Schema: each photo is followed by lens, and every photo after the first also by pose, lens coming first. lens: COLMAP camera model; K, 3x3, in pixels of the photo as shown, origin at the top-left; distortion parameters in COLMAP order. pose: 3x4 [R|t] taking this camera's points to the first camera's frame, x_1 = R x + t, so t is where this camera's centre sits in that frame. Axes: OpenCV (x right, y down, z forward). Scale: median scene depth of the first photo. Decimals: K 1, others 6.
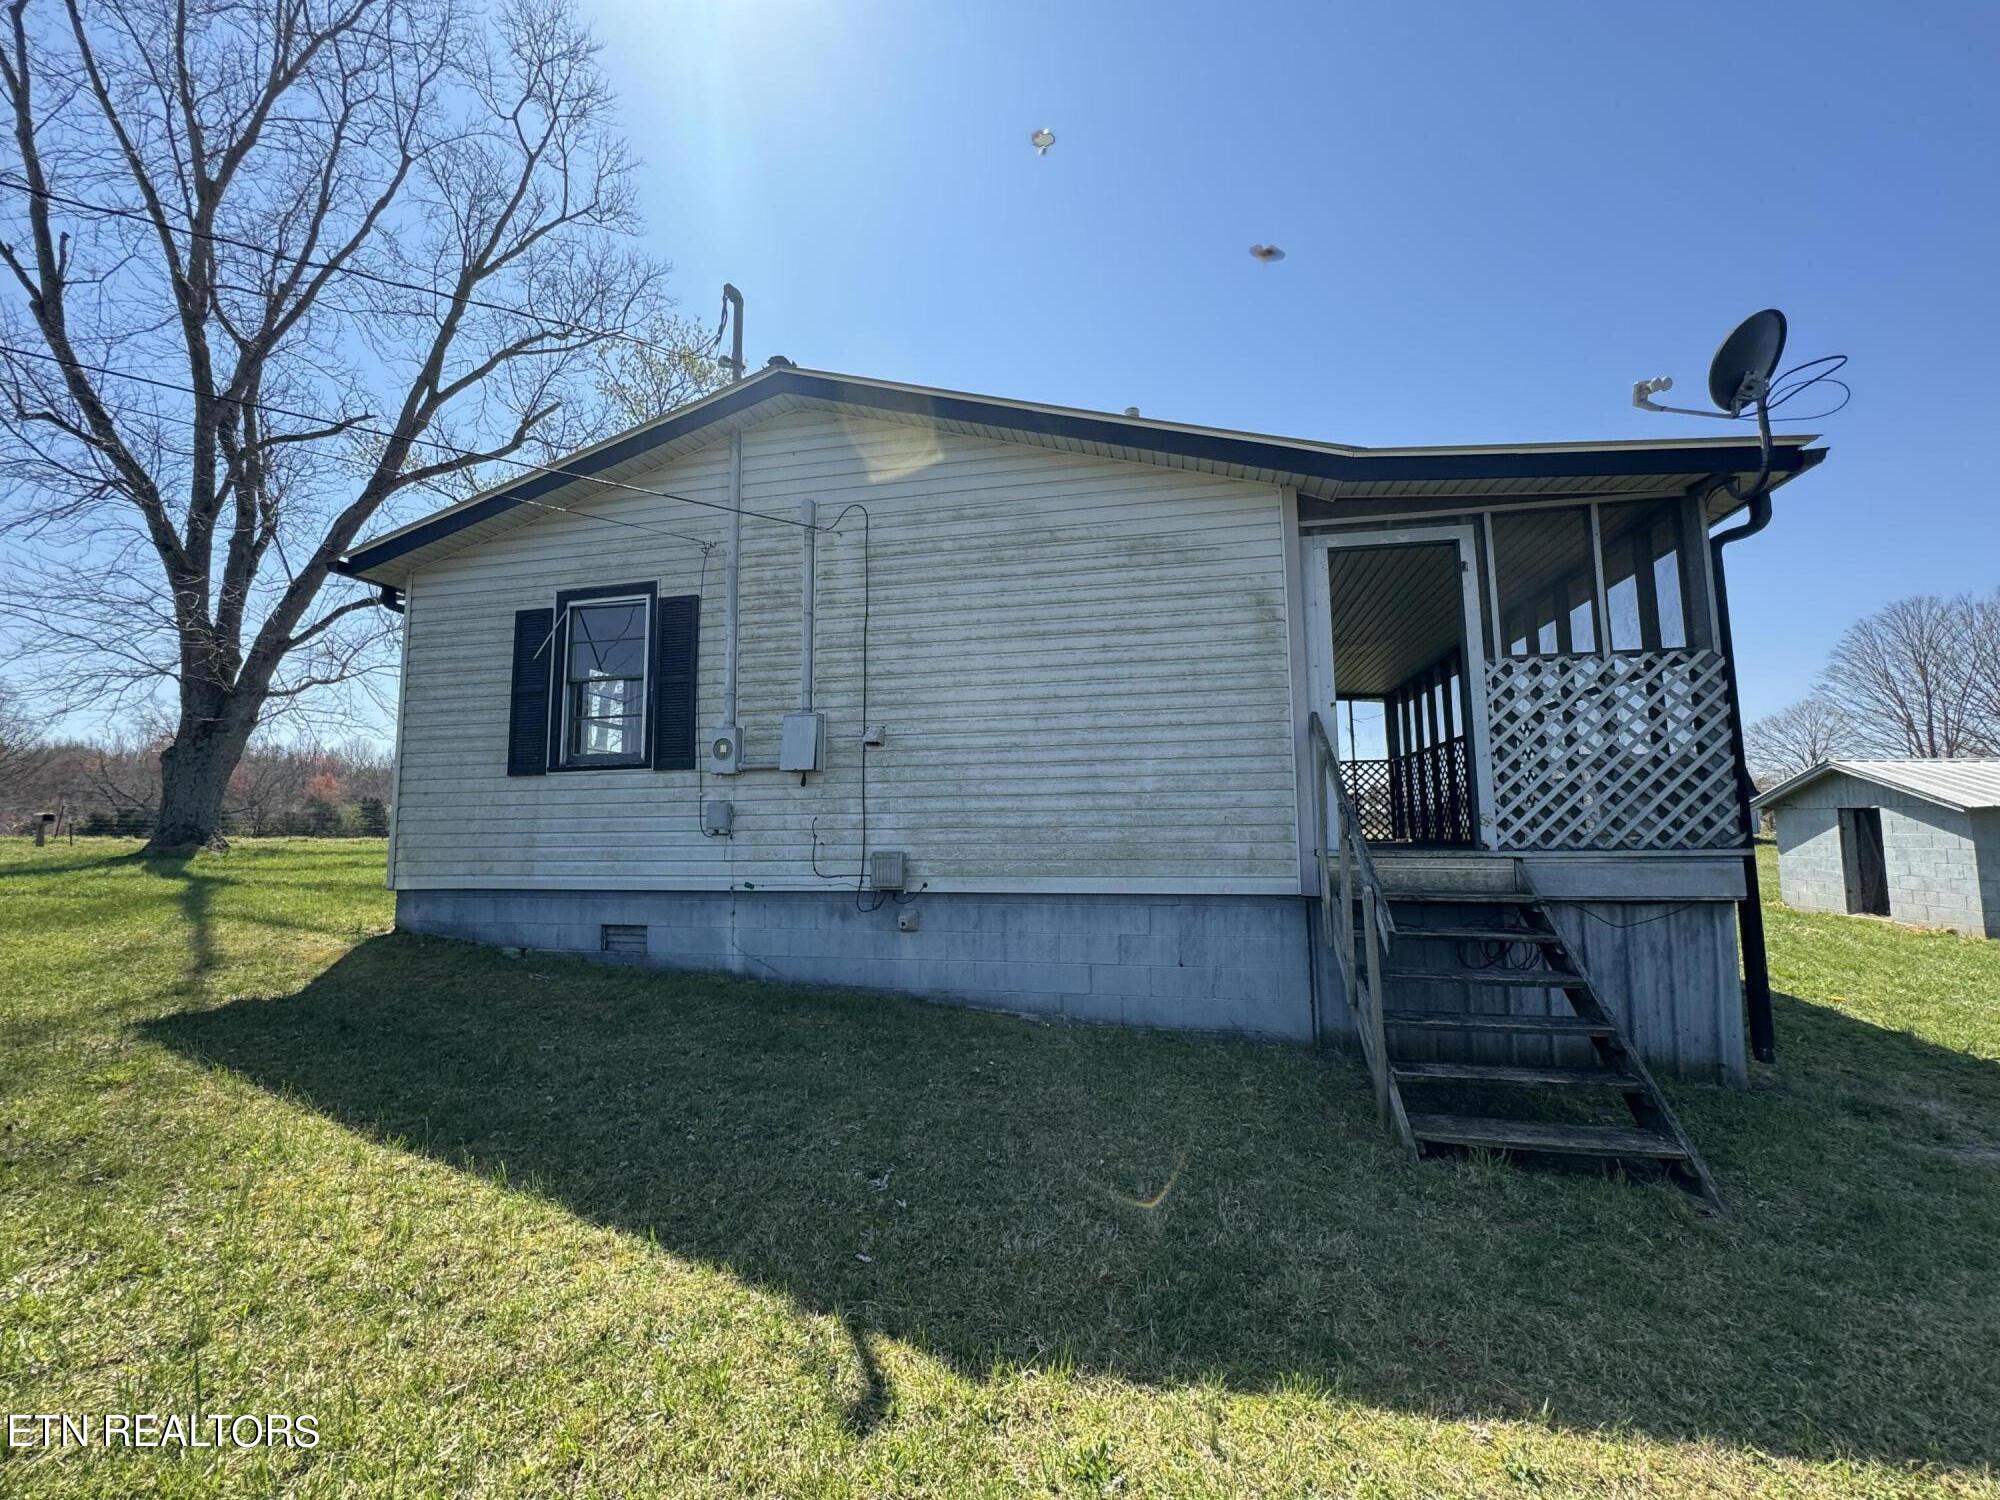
lens RADIAL K [[803.3, 0, 1005.9], [0, 803.3, 754.4], [0, 0, 1]] dist [-0.001390, 0.000527]
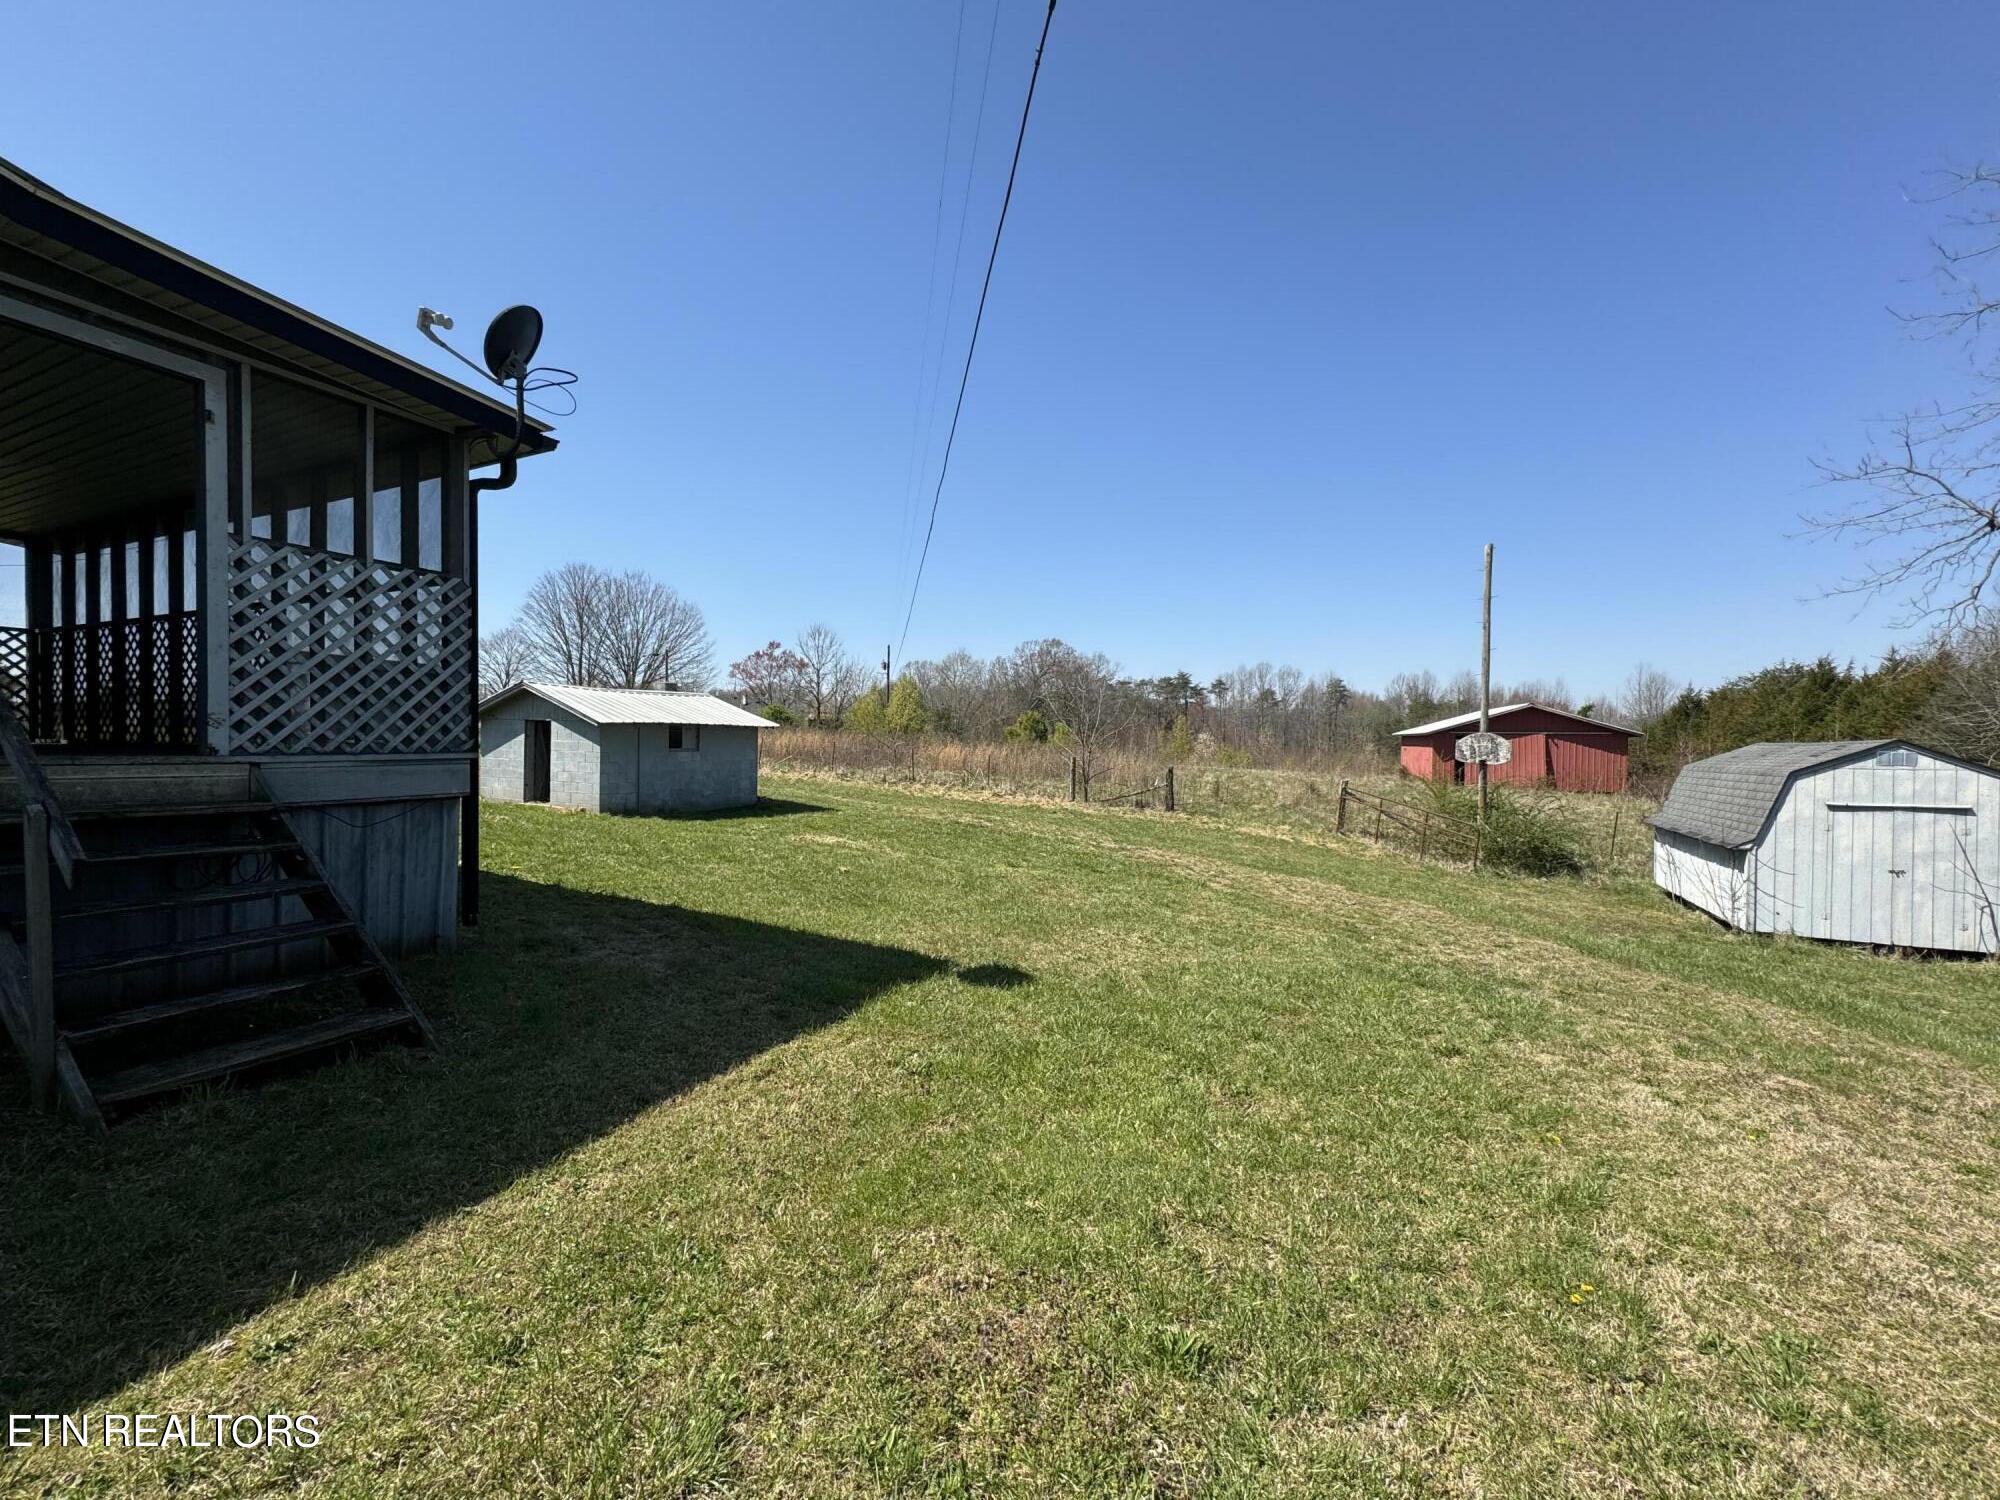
lens RADIAL K [[803.3, 0, 994.2], [0, 803.3, 747.7], [0, 0, 1]] dist [-0.001390, 0.000527]
pose [[0.230727, 0.003568, 0.973012, -0.056844], [-0.112541, 0.993380, 0.023044, -0.004147], [-0.966488, -0.114820, 0.229601, -0.020674]]
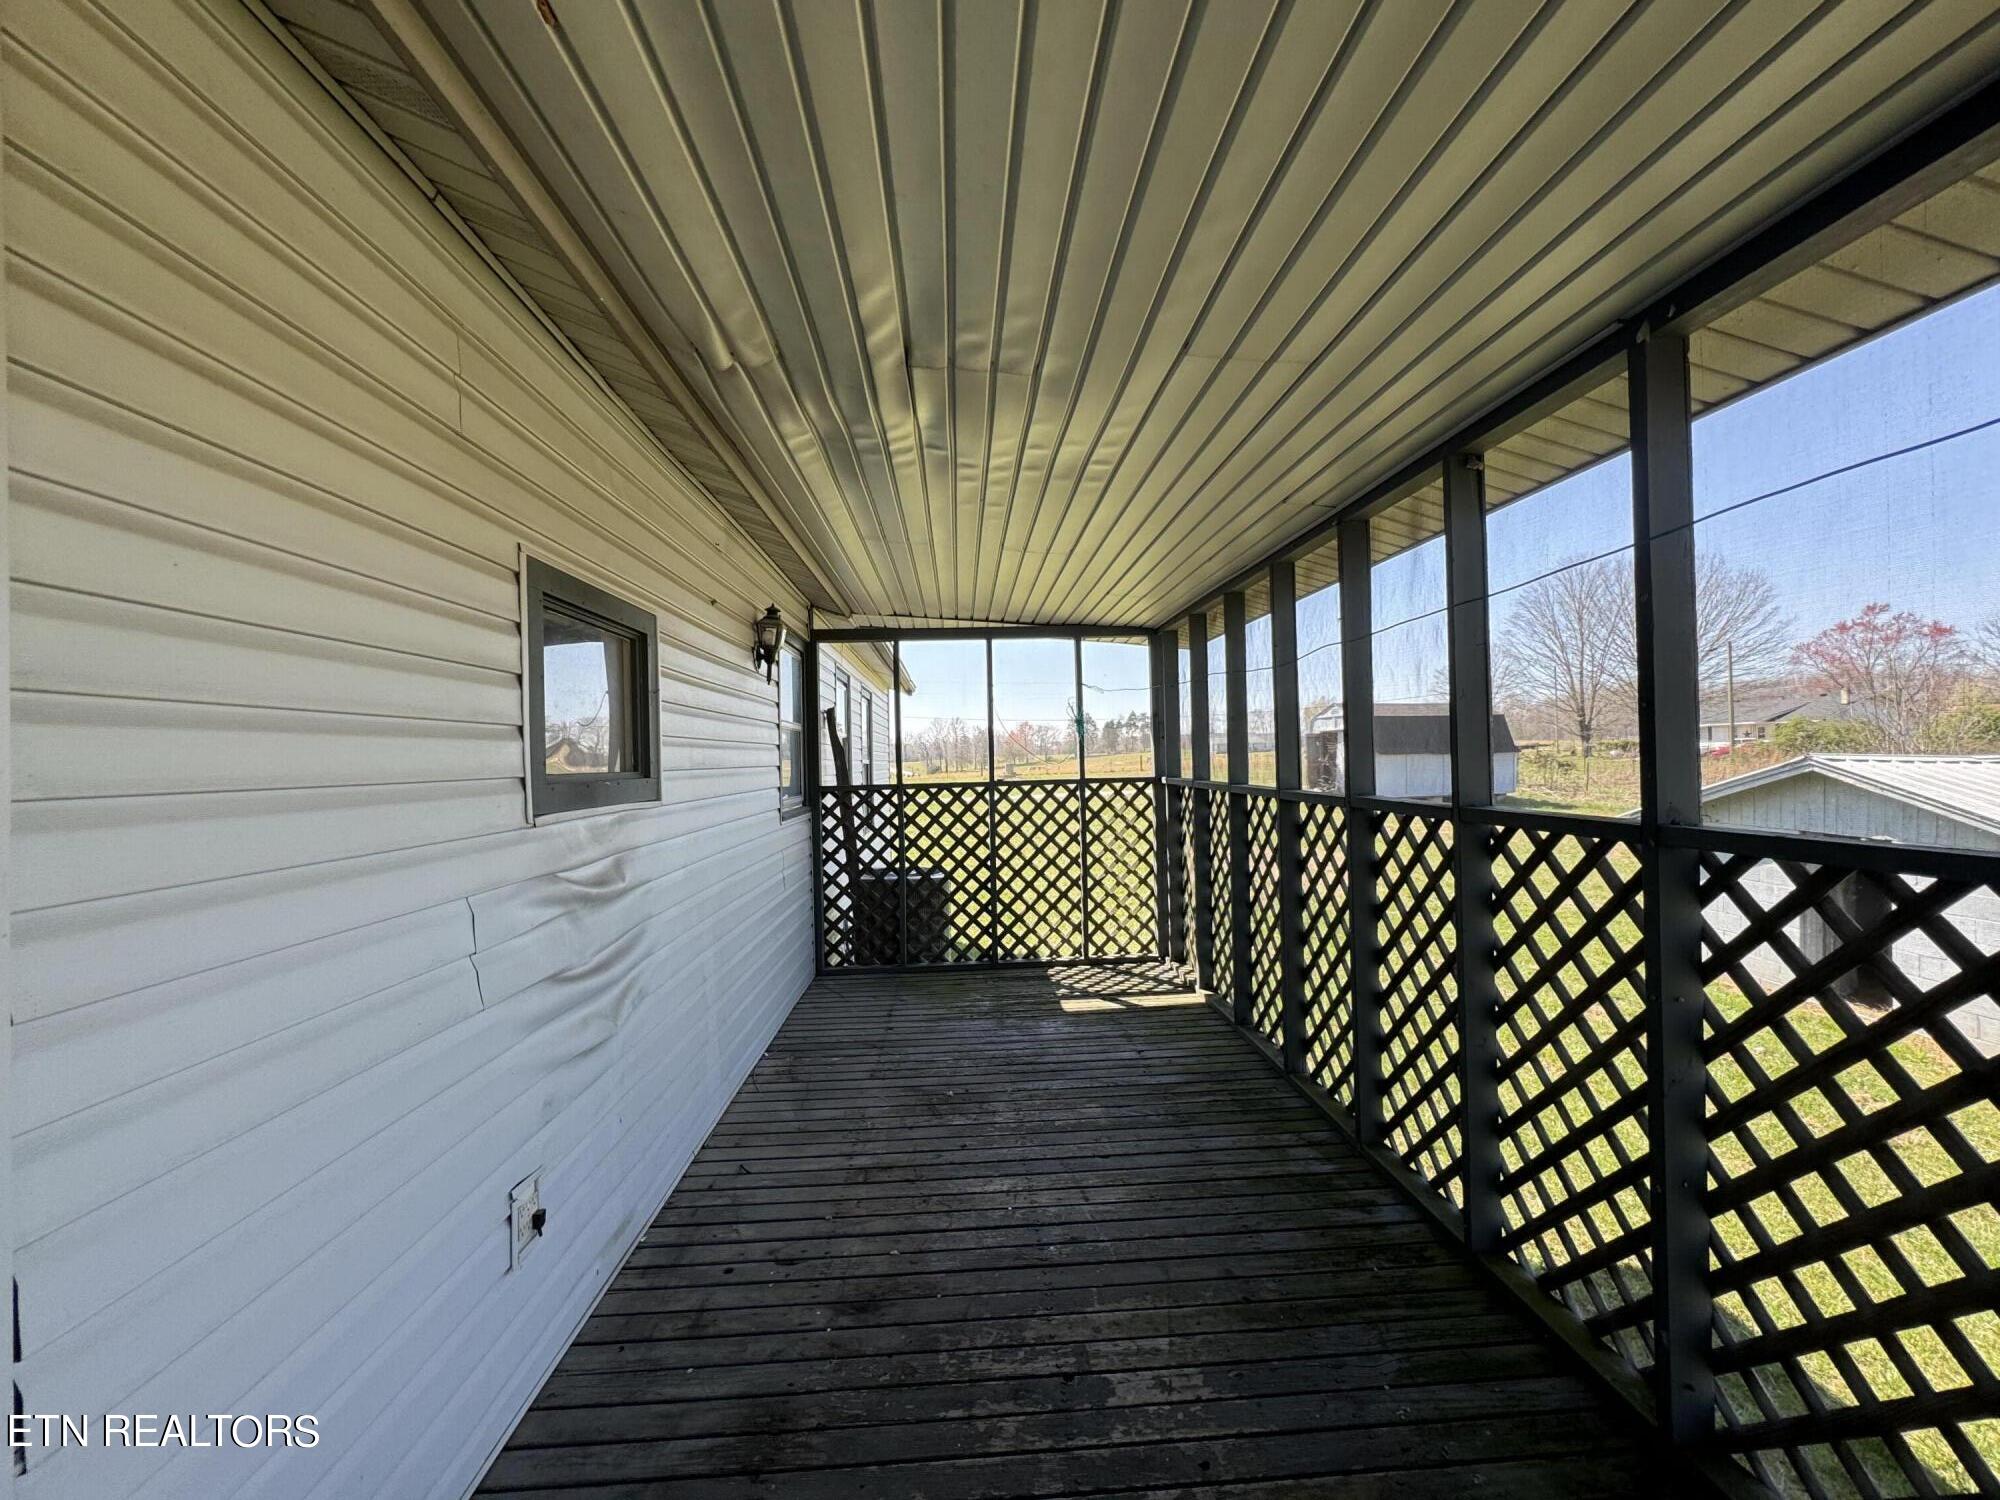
lens RADIAL K [[803.3, 0, 1005.0], [0, 803.3, 748.5], [0, 0, 1]] dist [-0.001390, 0.000527]
pose [[0.963905, -0.010067, 0.266055, 0.778177], [-0.012905, 0.996344, 0.084451, -0.126286], [-0.265933, -0.084836, 0.960251, 1.668548]]
